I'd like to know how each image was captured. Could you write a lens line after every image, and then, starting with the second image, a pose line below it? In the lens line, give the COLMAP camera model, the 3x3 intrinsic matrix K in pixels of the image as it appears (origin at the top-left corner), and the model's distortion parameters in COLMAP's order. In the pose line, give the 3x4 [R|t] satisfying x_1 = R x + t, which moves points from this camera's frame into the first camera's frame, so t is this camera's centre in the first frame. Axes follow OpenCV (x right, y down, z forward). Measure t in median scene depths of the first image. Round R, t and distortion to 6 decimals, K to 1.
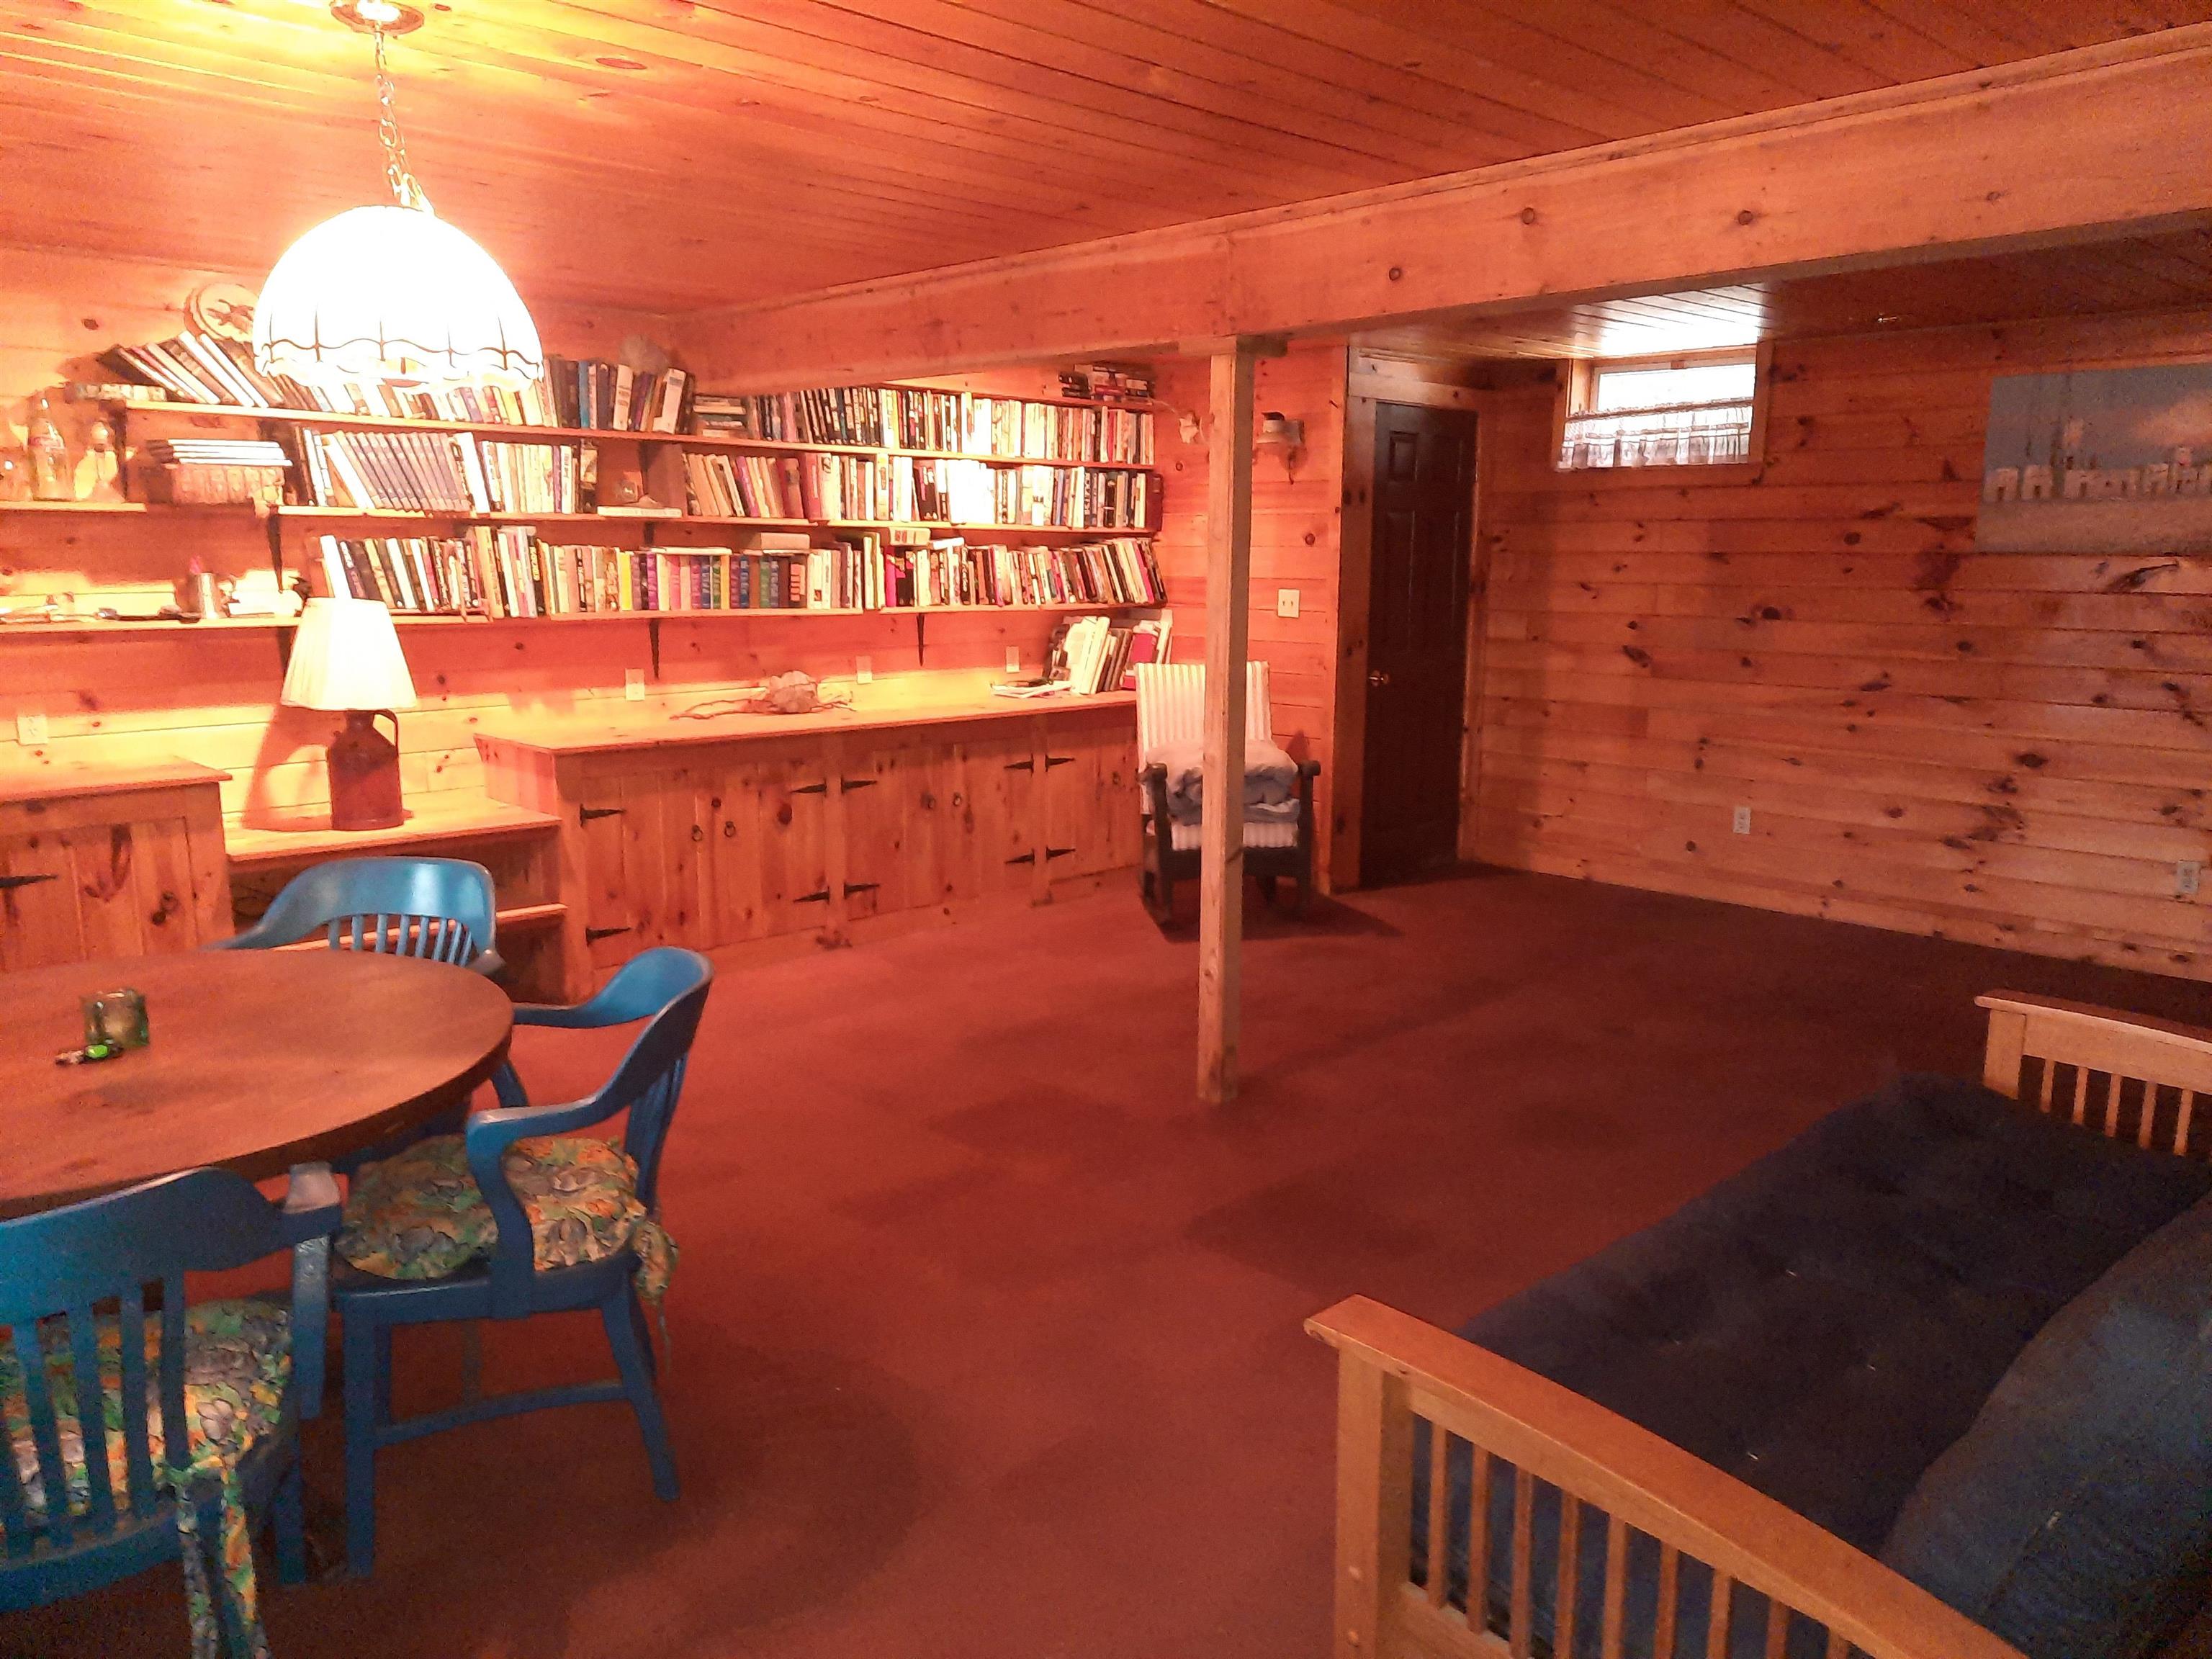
lens RADIAL K [[1580.8, 0, 1122.3], [0, 1580.8, 861.7], [0, 0, 1]] dist [0.052998, -0.051728]
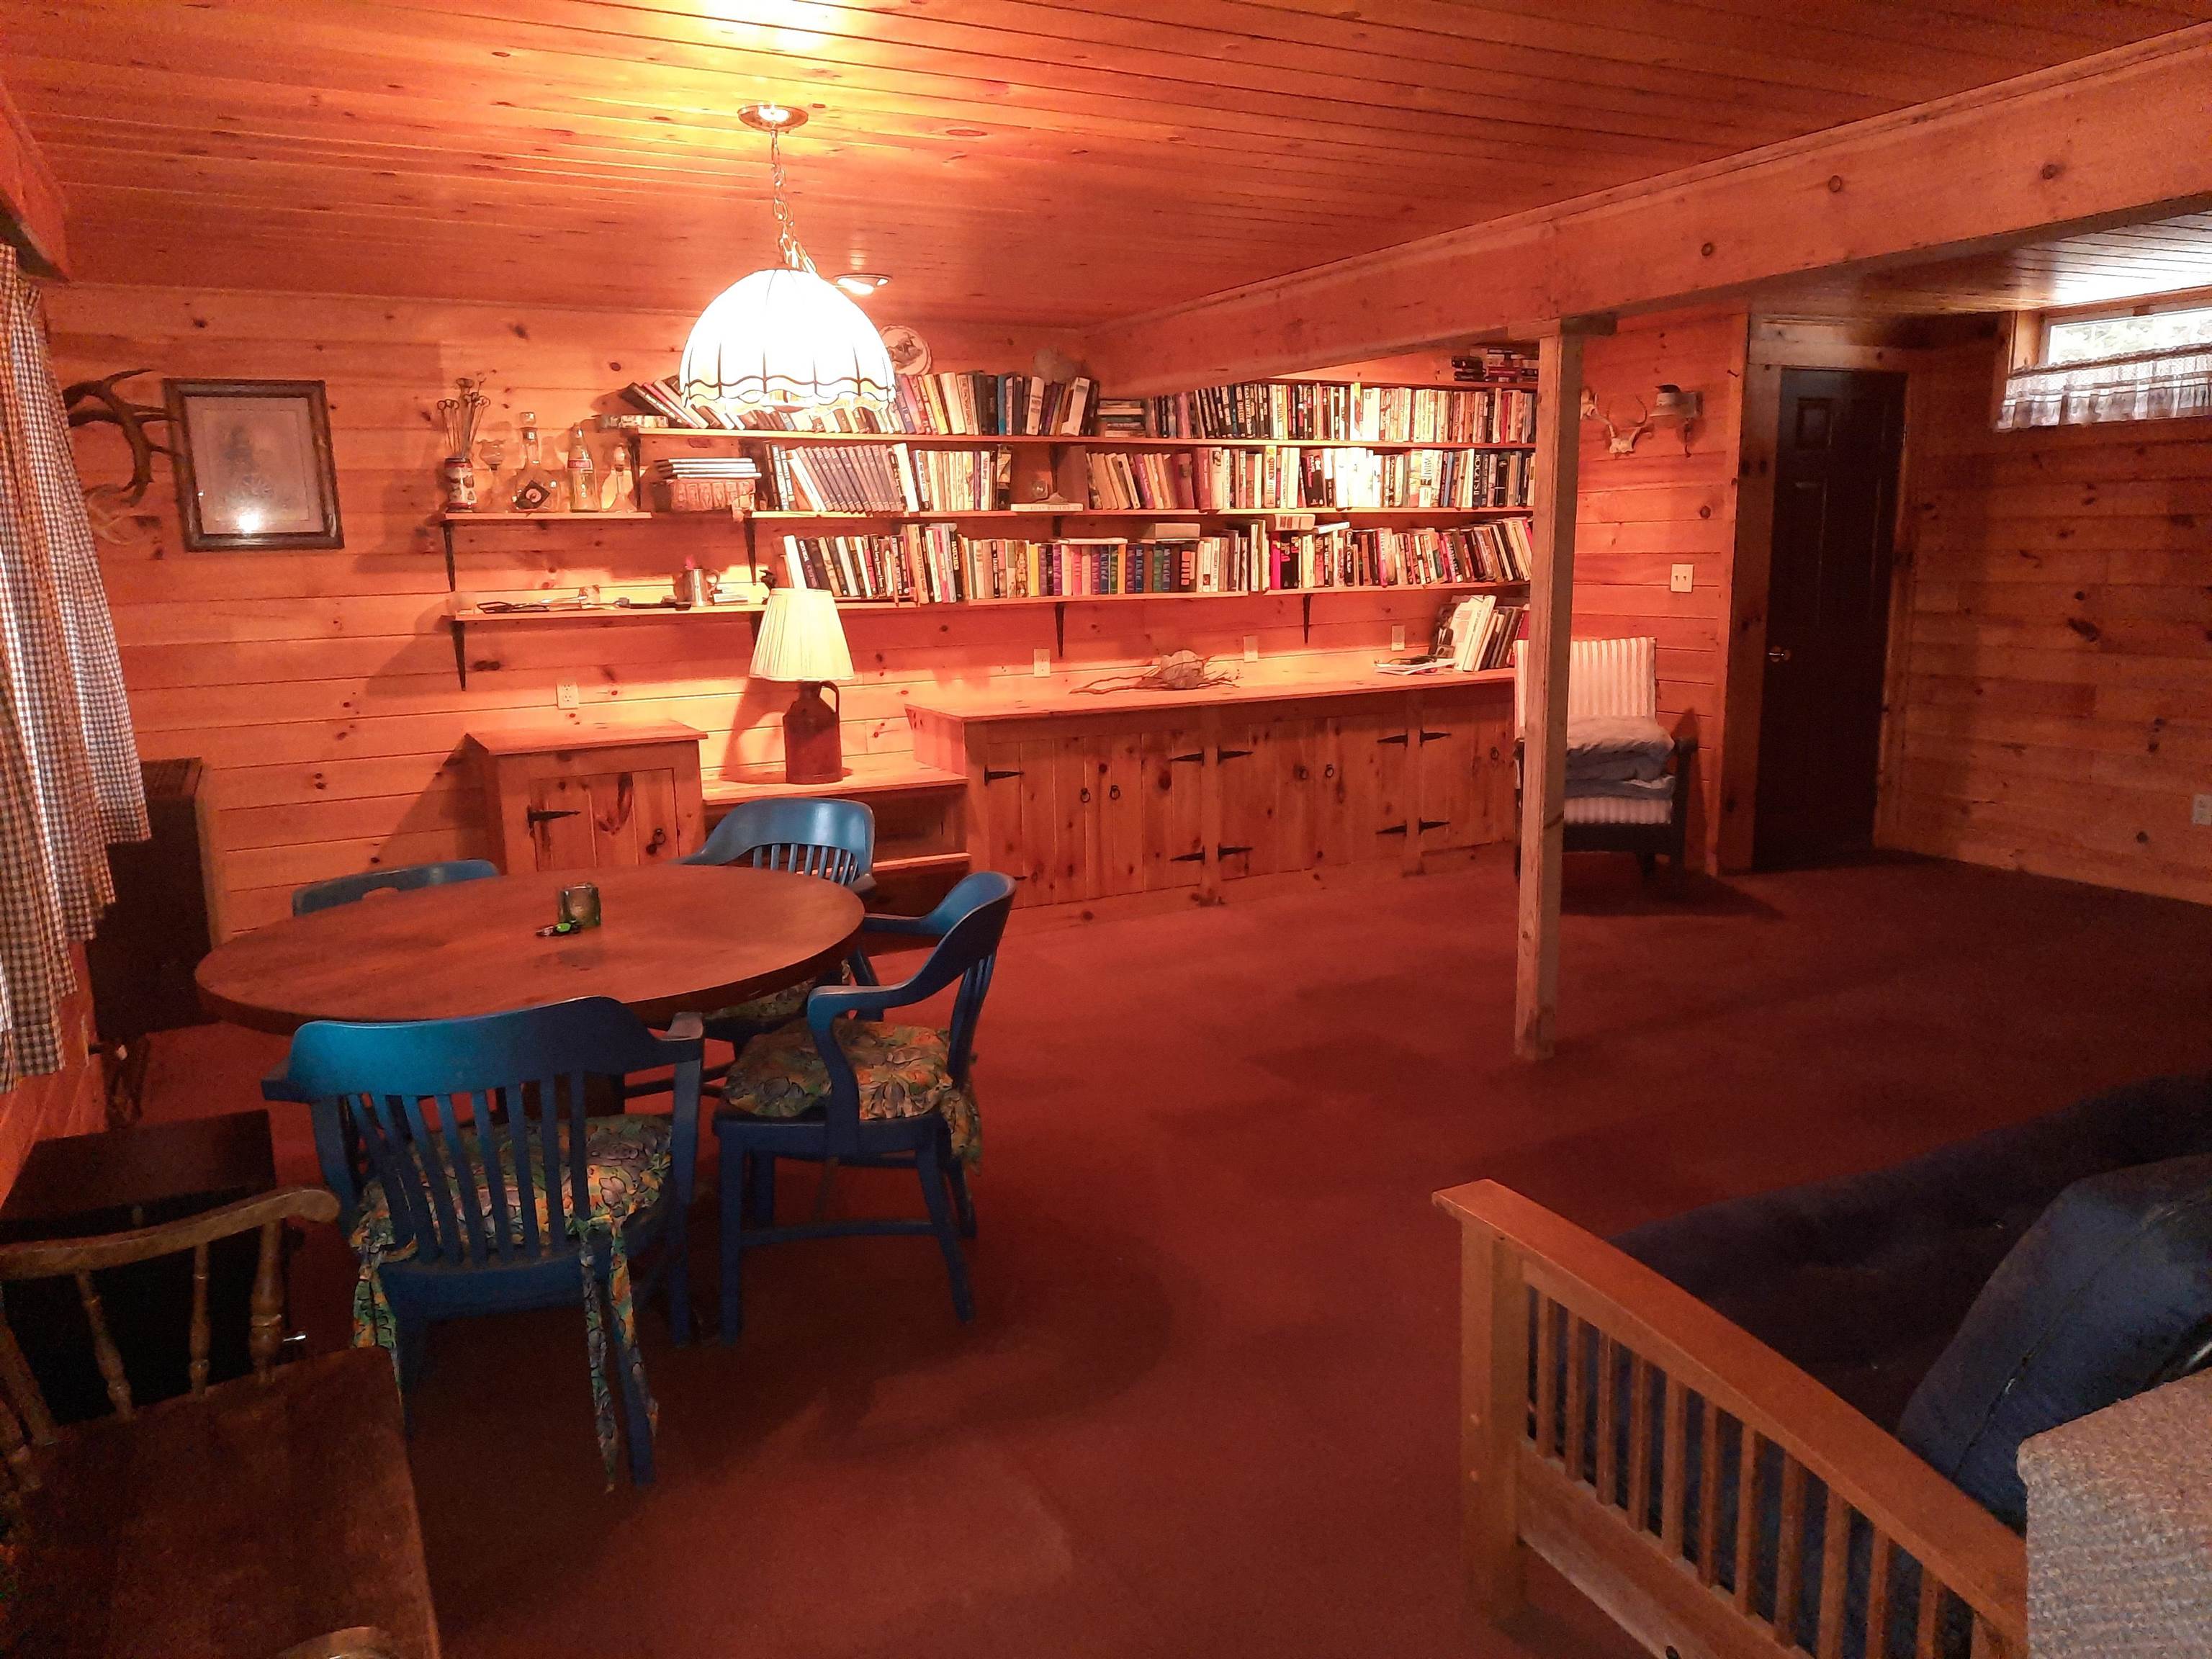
lens RADIAL K [[1580.8, 0, 1141.6], [0, 1580.8, 869.3], [0, 0, 1]] dist [0.052998, -0.051728]
pose [[0.960662, 0.034263, -0.275600, 0.073343], [-0.030878, 0.999385, 0.016613, 0.013655], [0.275999, -0.007450, 0.961129, -0.053975]]
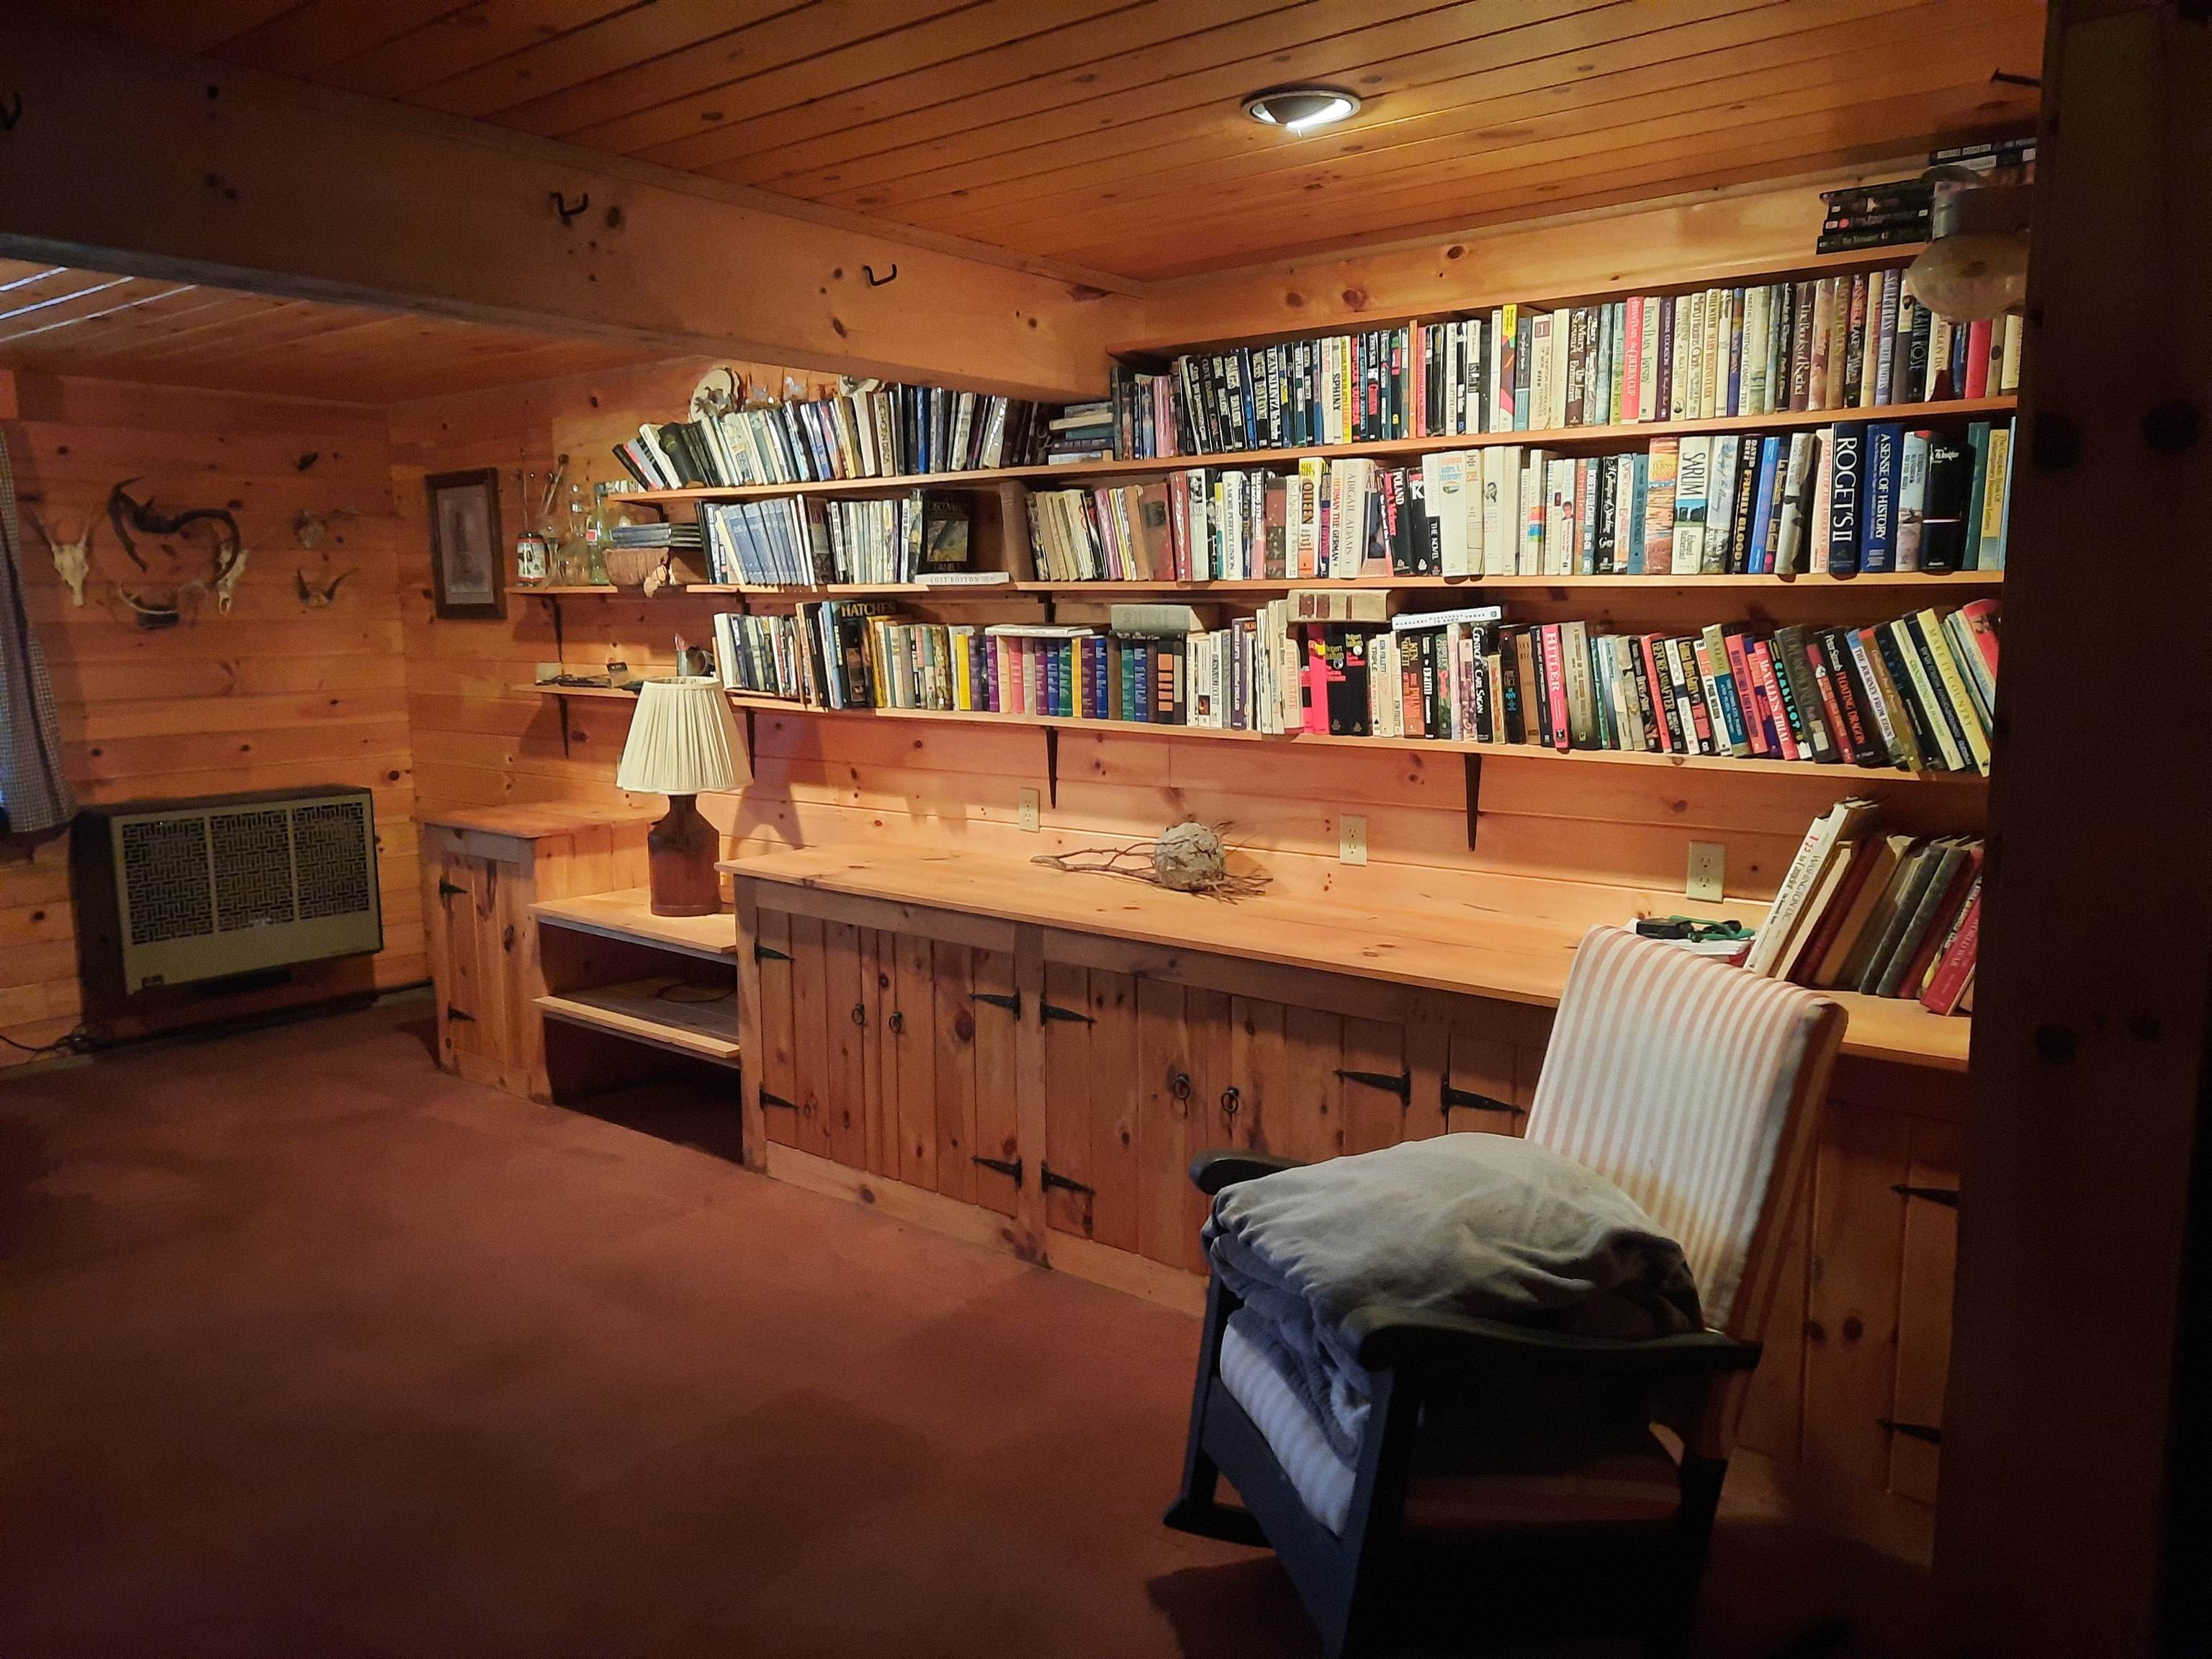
lens RADIAL K [[1580.8, 0, 1183.9], [0, 1580.8, 858.0], [0, 0, 1]] dist [0.052998, -0.051728]
pose [[0.135979, 0.150351, -0.979237, 0.426334], [-0.190590, 0.973925, 0.123070, -0.193044], [0.972206, 0.169898, 0.161089, 0.951555]]
